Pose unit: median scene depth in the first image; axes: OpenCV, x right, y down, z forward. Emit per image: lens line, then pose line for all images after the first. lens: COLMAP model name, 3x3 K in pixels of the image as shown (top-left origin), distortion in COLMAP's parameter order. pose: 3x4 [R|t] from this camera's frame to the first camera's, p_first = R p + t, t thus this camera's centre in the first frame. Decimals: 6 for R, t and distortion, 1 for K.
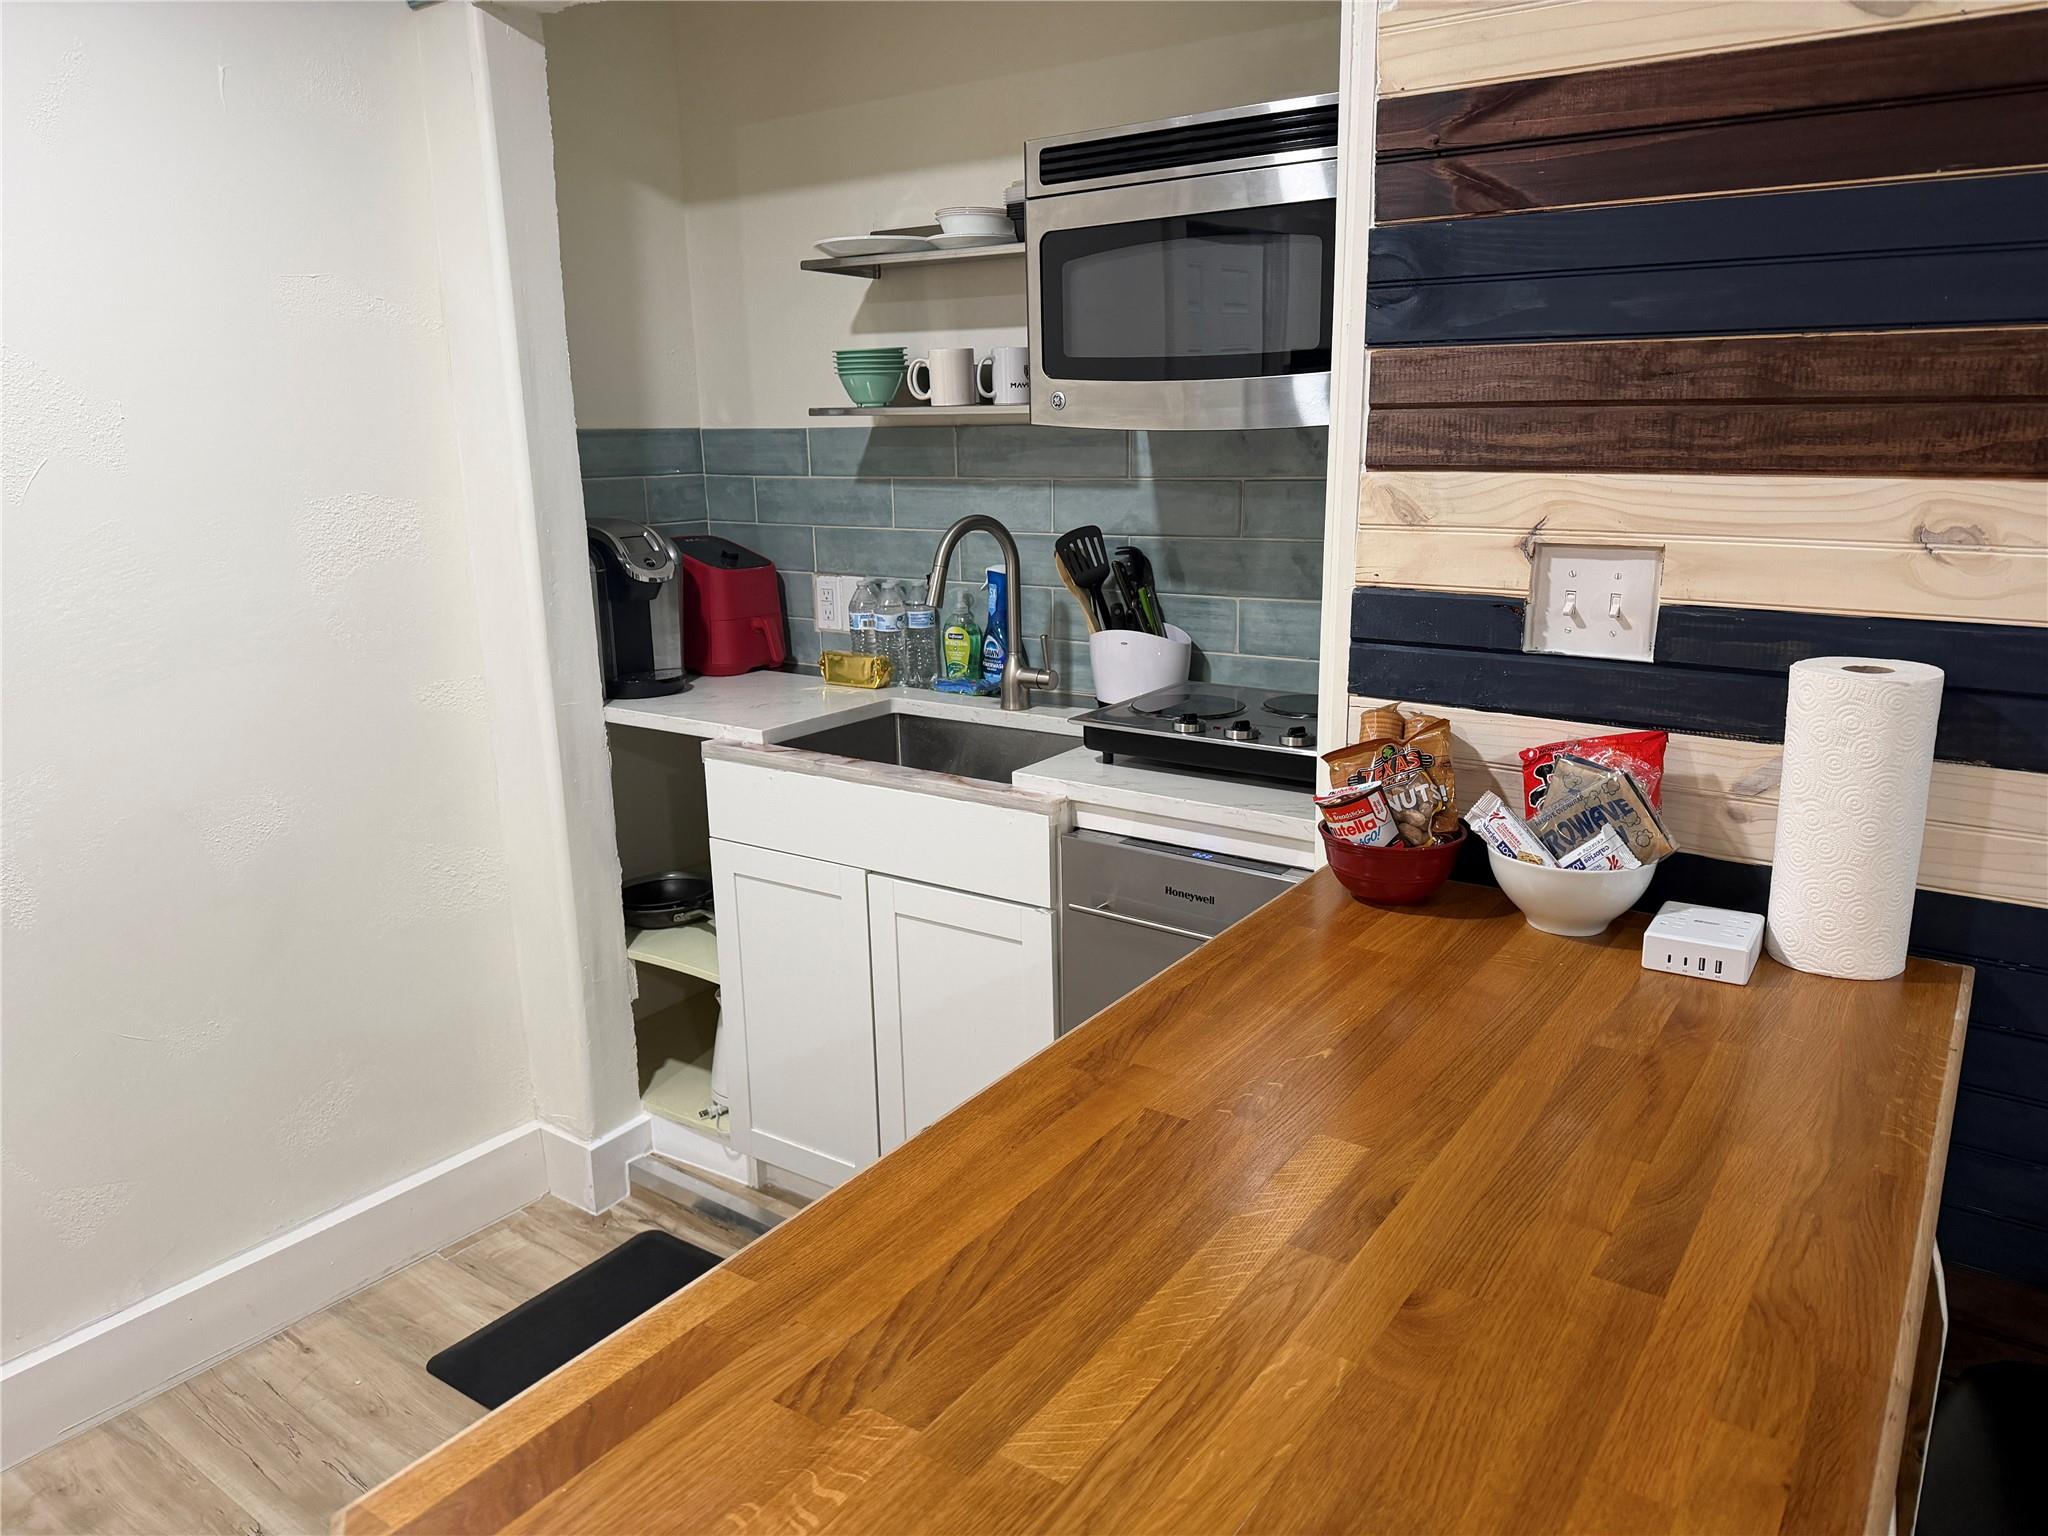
lens RADIAL K [[1436.9, 0, 1033.9], [0, 1436.9, 777.4], [0, 0, 1]] dist [0.039384, -0.051709]
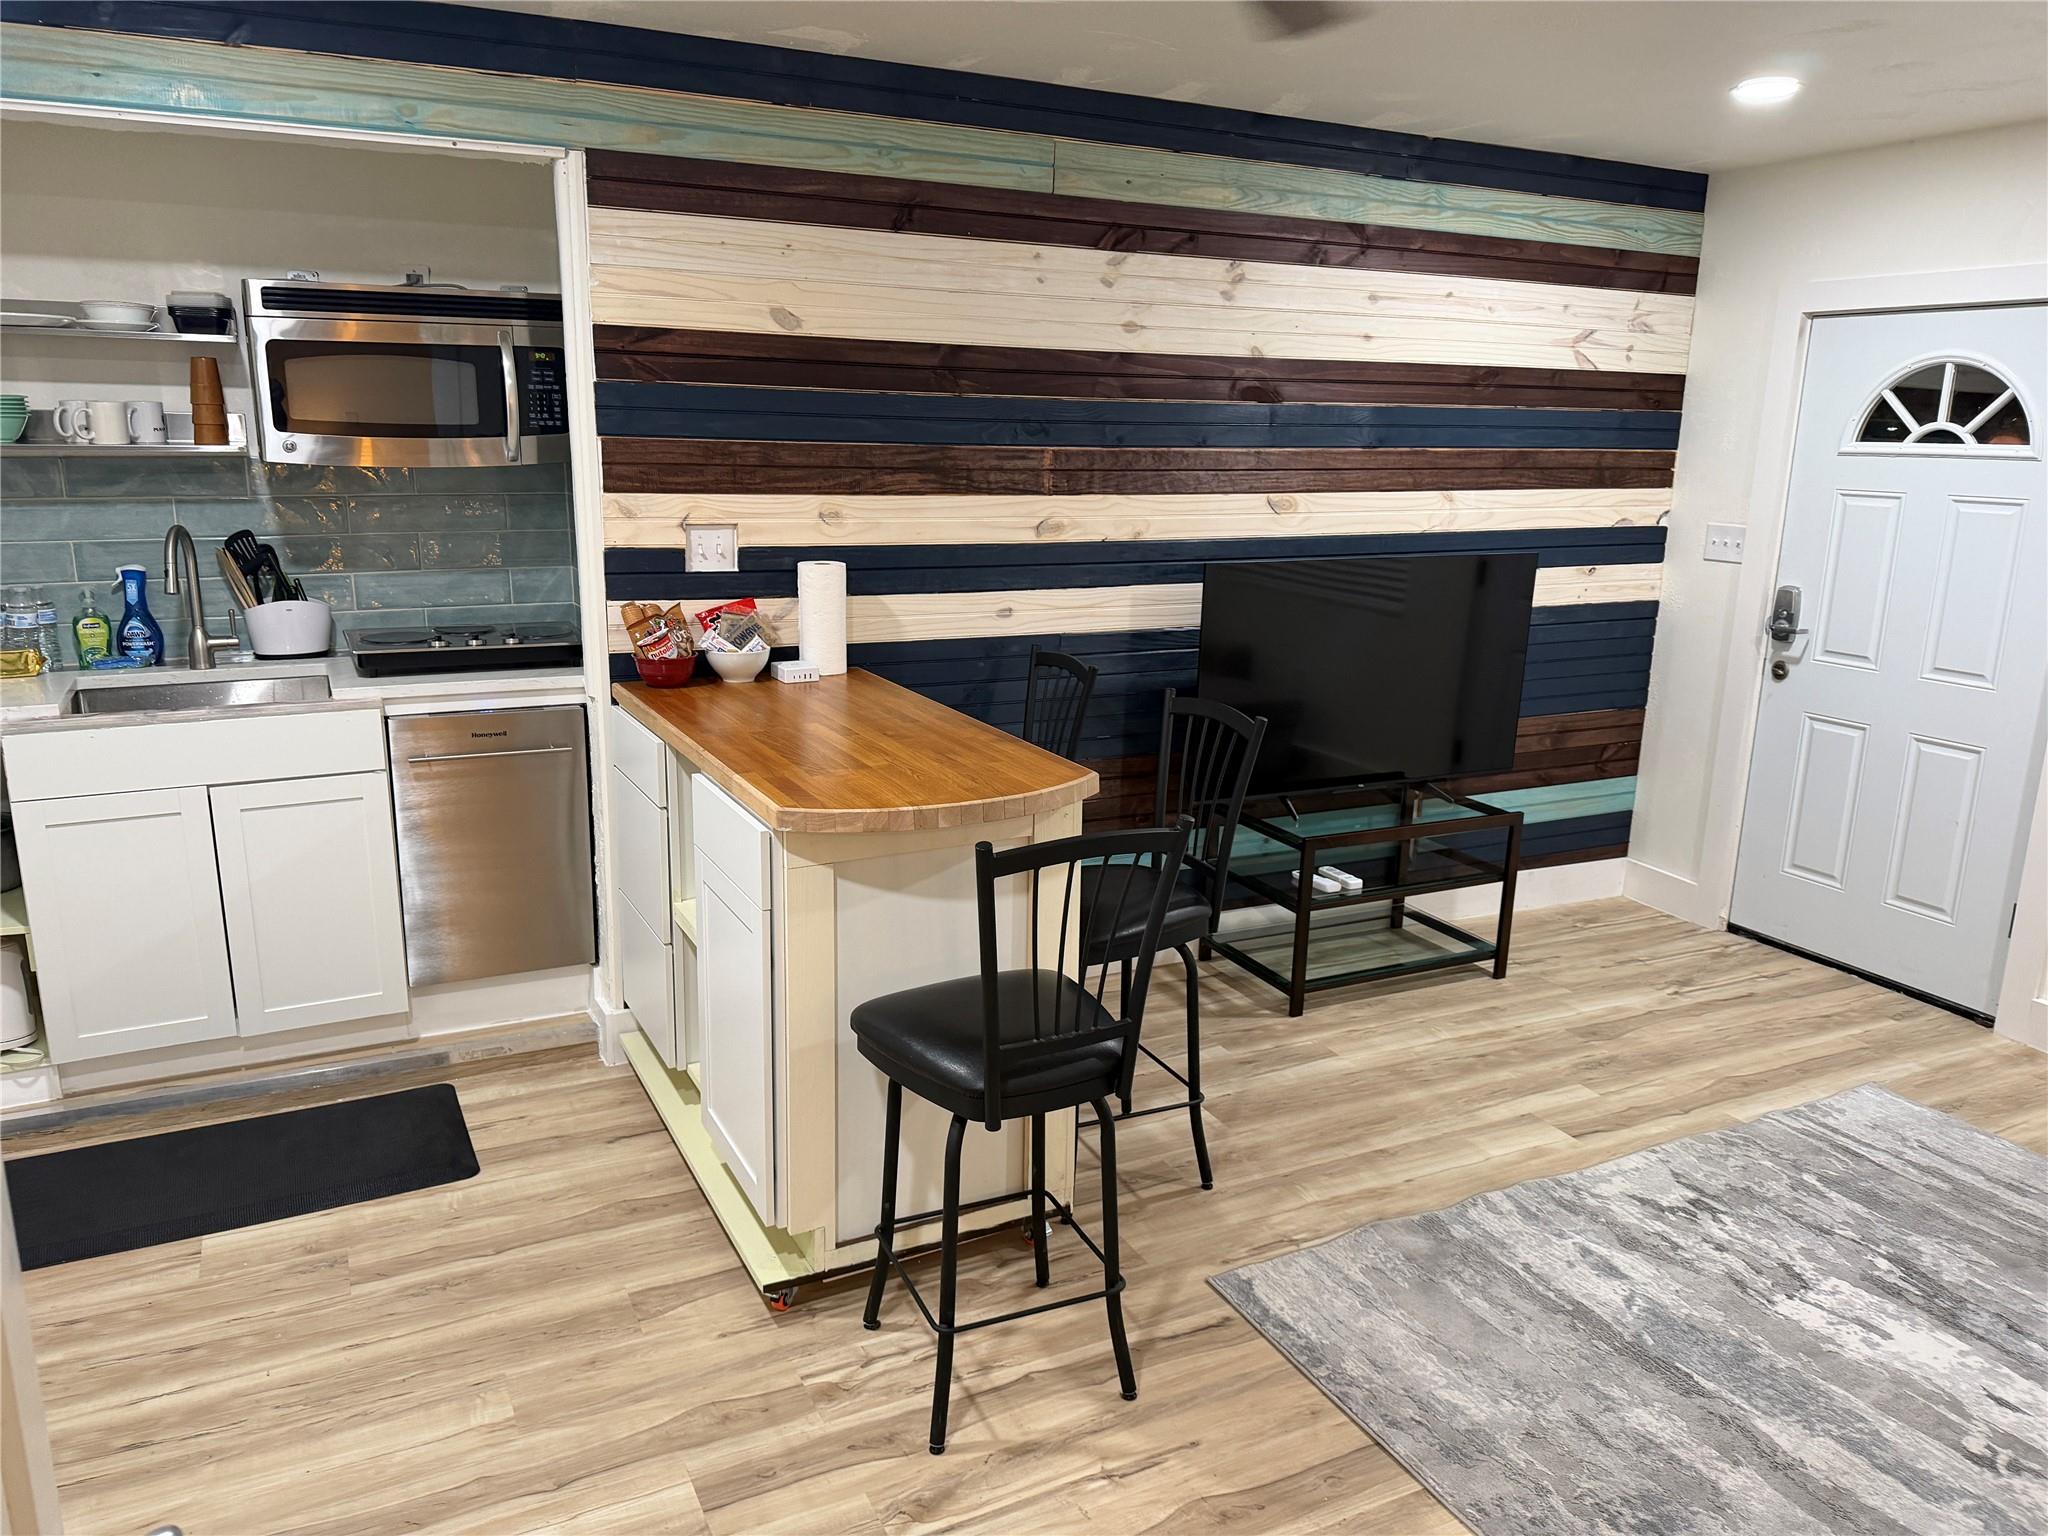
lens RADIAL K [[1436.9, 0, 1015.0], [0, 1436.9, 763.8], [0, 0, 1]] dist [0.039384, -0.051709]
pose [[0.467451, -0.182254, 0.865028, -1.028712], [0.188341, 0.976584, 0.103980, 0.050889], [-0.863723, 0.114315, 0.490831, -0.380000]]
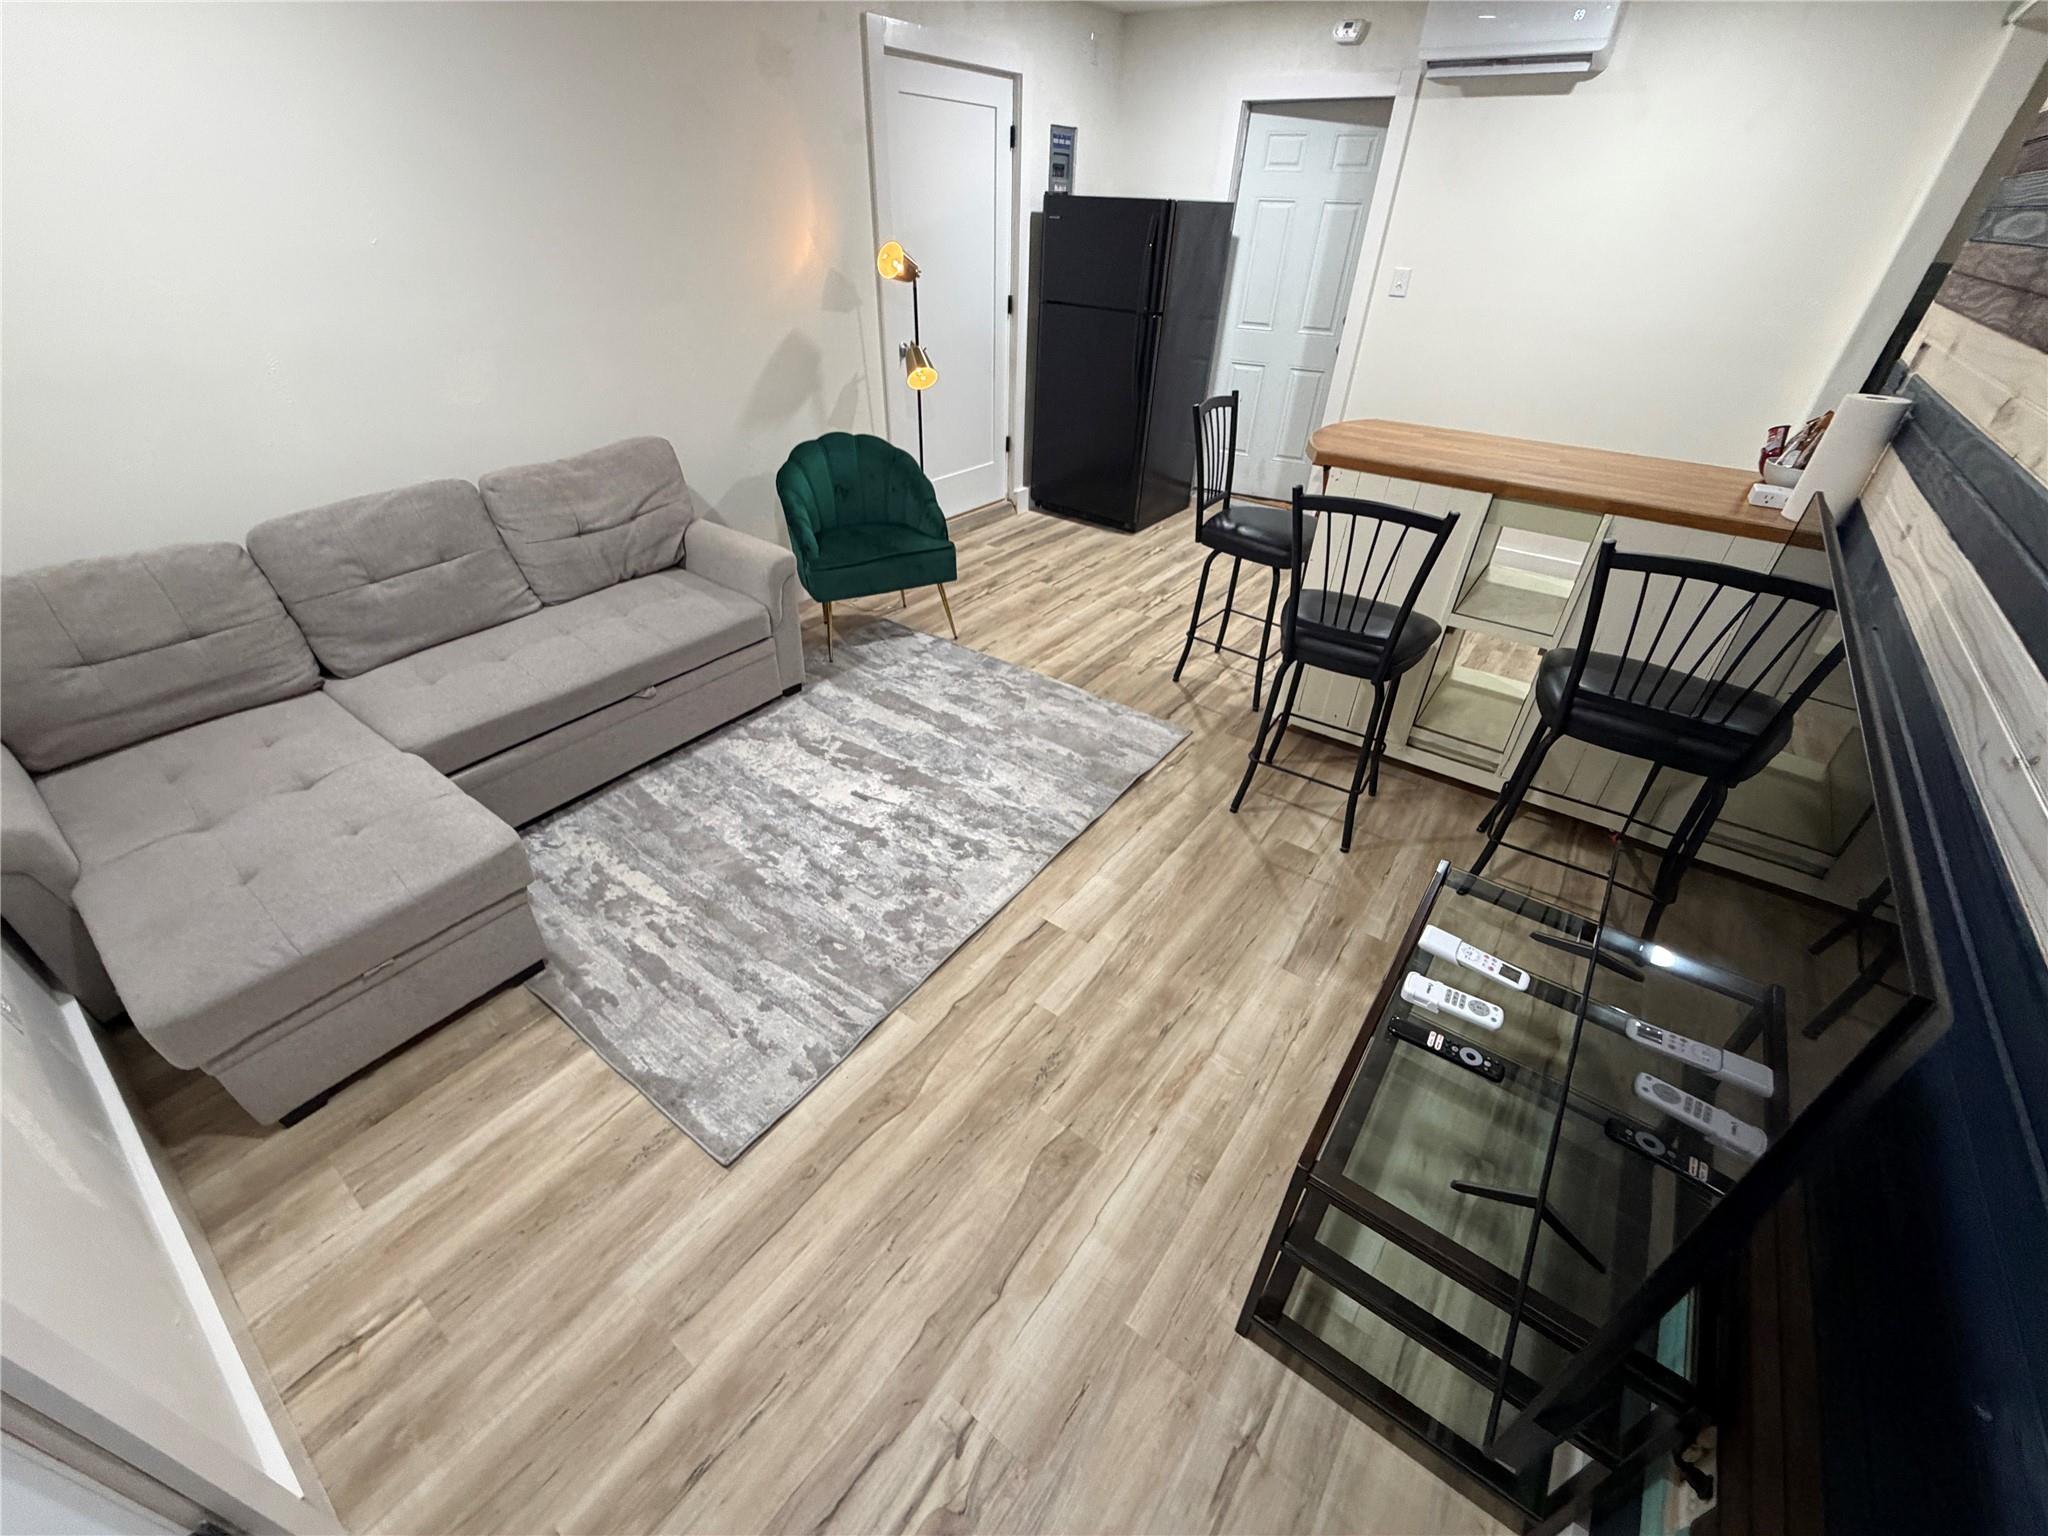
lens RADIAL K [[816.8, 0, 1018.4], [0, 816.8, 763.2], [0, 0, 1]] dist [-0.001029, 0.000580]
pose [[-0.019340, 0.577633, -0.816068, 1.280027], [-0.264841, 0.784104, 0.561285, 0.011223], [0.964098, 0.226983, 0.137816, -0.303216]]
